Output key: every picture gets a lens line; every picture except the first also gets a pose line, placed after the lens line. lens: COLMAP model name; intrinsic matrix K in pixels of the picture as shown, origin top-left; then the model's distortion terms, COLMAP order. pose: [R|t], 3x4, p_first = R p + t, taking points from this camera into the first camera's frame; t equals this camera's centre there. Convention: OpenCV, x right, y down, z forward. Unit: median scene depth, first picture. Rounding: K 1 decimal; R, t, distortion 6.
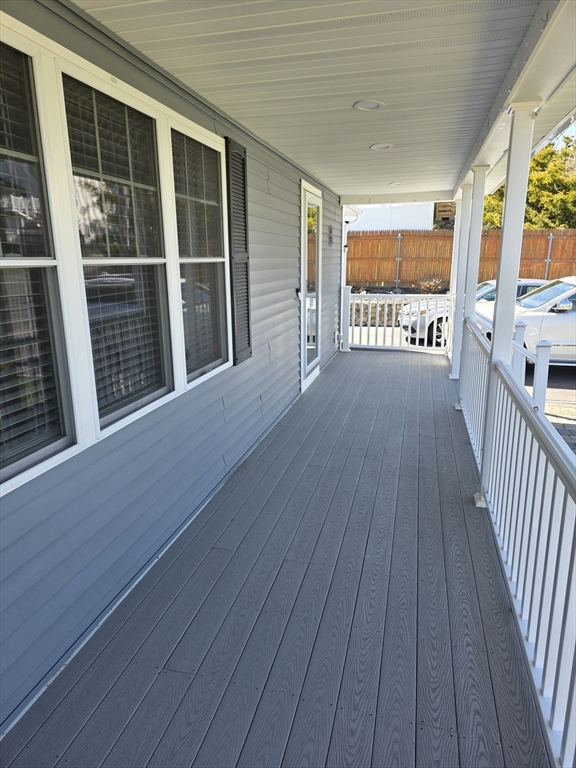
lens RADIAL K [[515.2, 0, 288.0], [0, 515.2, 384.0], [0, 0, 1]] dist [0.000988, -0.000059]
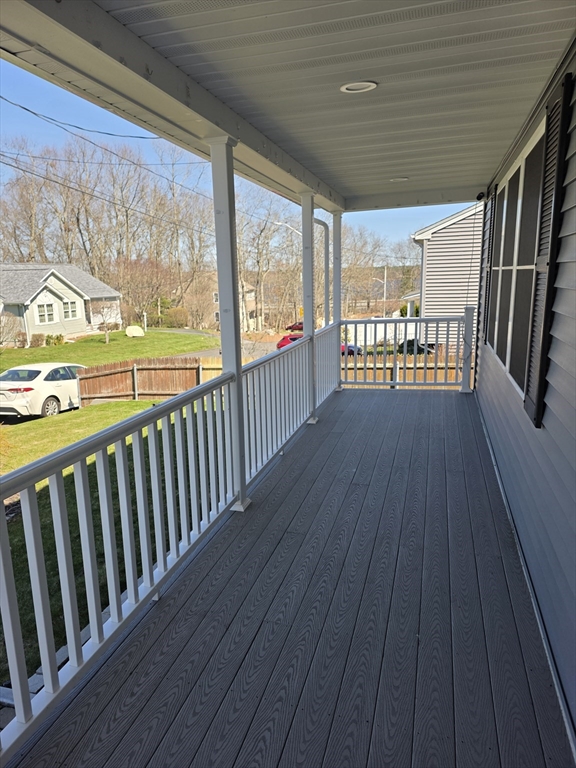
lens RADIAL K [[515.2, 0, 288.0], [0, 515.2, 384.0], [0, 0, 1]] dist [0.000988, -0.000059]
pose [[-0.998649, 0.033933, 0.039365, 0.211642], [0.047550, 0.902276, 0.428529, -0.416252], [-0.020977, 0.429822, -0.902670, 1.703742]]
